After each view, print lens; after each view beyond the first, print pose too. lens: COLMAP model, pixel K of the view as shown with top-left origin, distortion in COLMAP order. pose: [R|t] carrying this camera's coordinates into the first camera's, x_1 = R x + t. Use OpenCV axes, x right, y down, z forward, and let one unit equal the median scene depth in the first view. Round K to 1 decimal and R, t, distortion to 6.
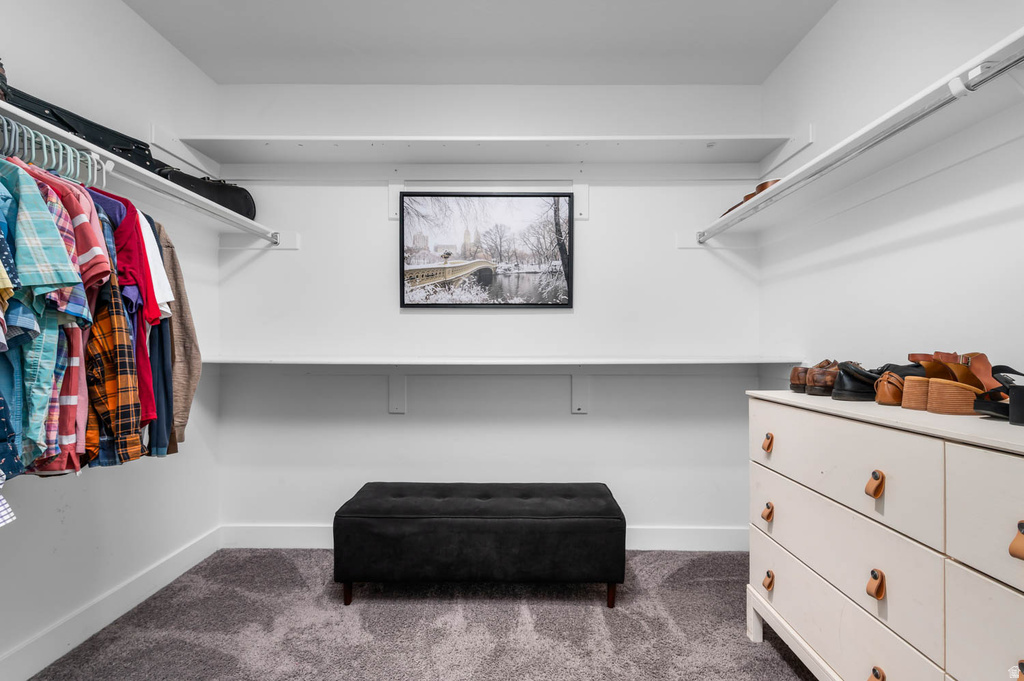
lens RADIAL K [[448.1, 0, 519.2], [0, 448.1, 350.4], [0, 0, 1]] dist [0.007796, -0.000567]
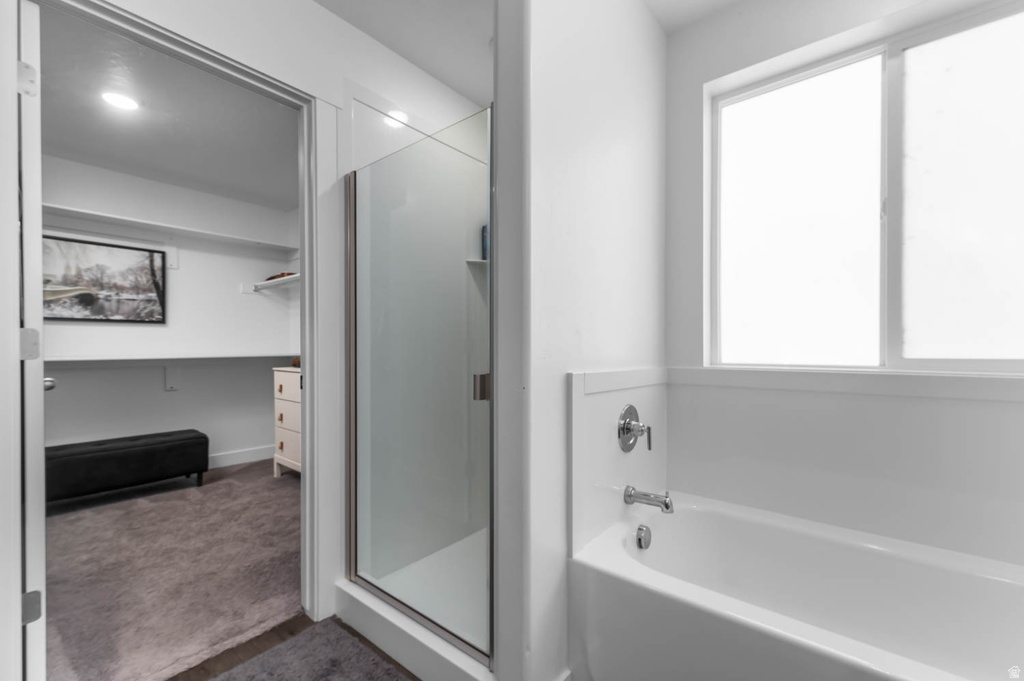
lens RADIAL K [[448.1, 0, 519.2], [0, 448.1, 350.4], [0, 0, 1]] dist [0.007796, -0.000567]
pose [[0.659346, -0.011906, 0.751745, -0.250818], [0.018345, 0.999832, -0.000255, 0.021295], [-0.751616, 0.013959, 0.659453, -0.970882]]
